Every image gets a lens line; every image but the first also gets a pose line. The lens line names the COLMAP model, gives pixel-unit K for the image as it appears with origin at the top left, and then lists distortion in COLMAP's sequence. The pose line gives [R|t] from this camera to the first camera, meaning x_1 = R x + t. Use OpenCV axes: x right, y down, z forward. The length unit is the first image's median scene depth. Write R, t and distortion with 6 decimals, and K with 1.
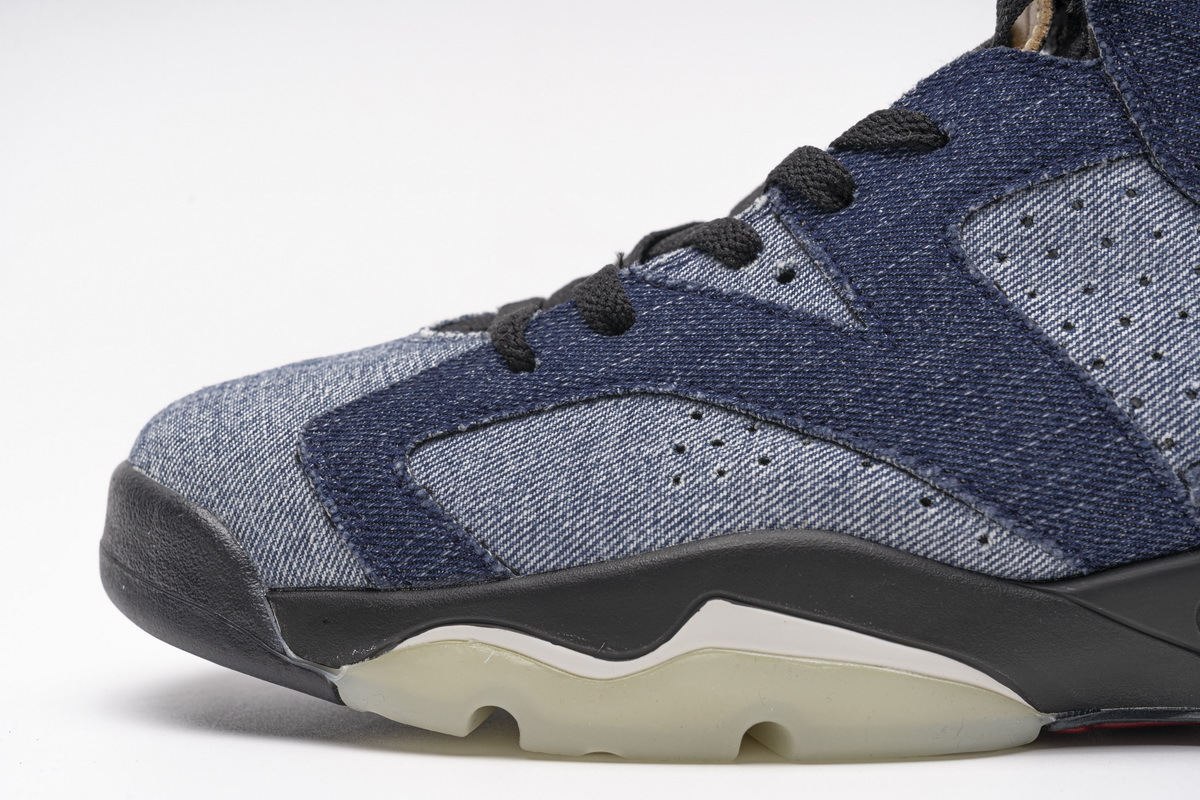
lens RADIAL K [[2480.5, 0, 600.0], [0, 2480.5, 400.0], [0, 0, 1]] dist [-0.047354, 0.012986]
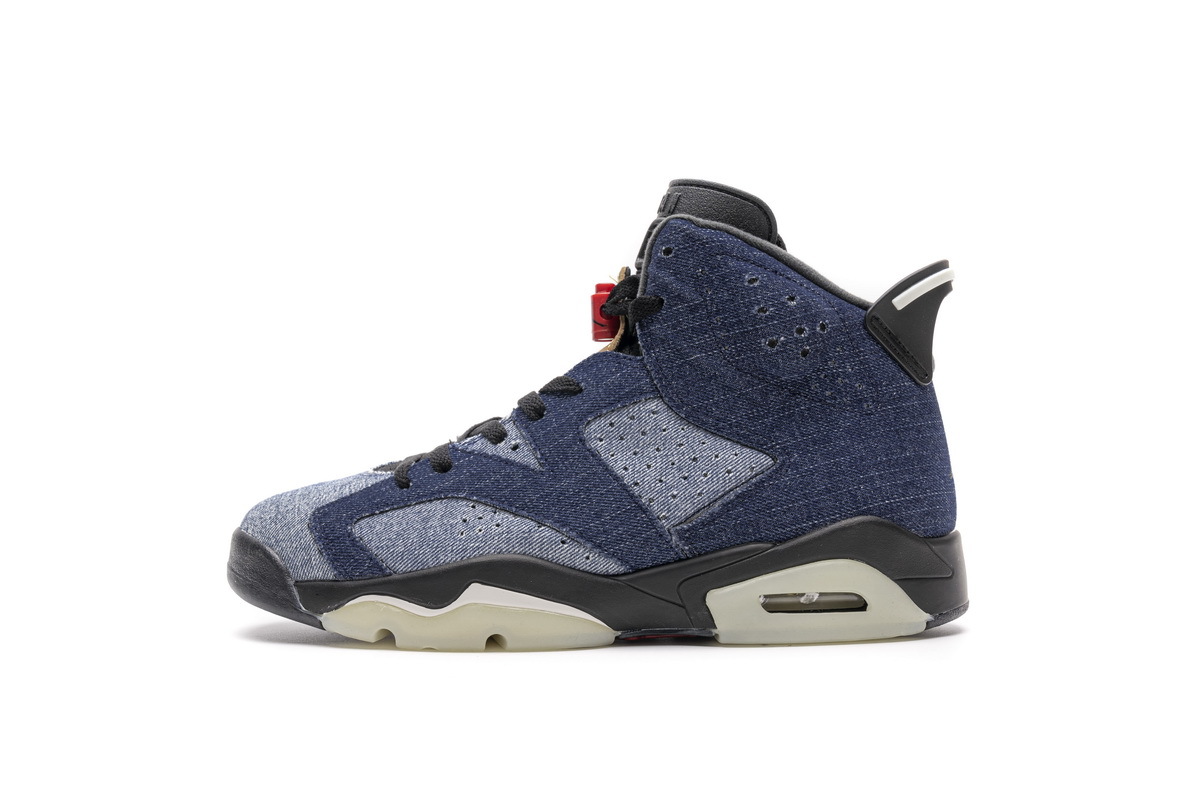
lens RADIAL K [[1421.8, 0, 600.0], [0, 1421.8, 400.0], [0, 0, 1]] dist [-0.006375, 0.002284]
pose [[0.999976, -0.003991, 0.005731, 0.153092], [0.004381, 0.997566, -0.069593, -0.000287], [-0.005439, 0.069616, 0.997559, -0.372213]]
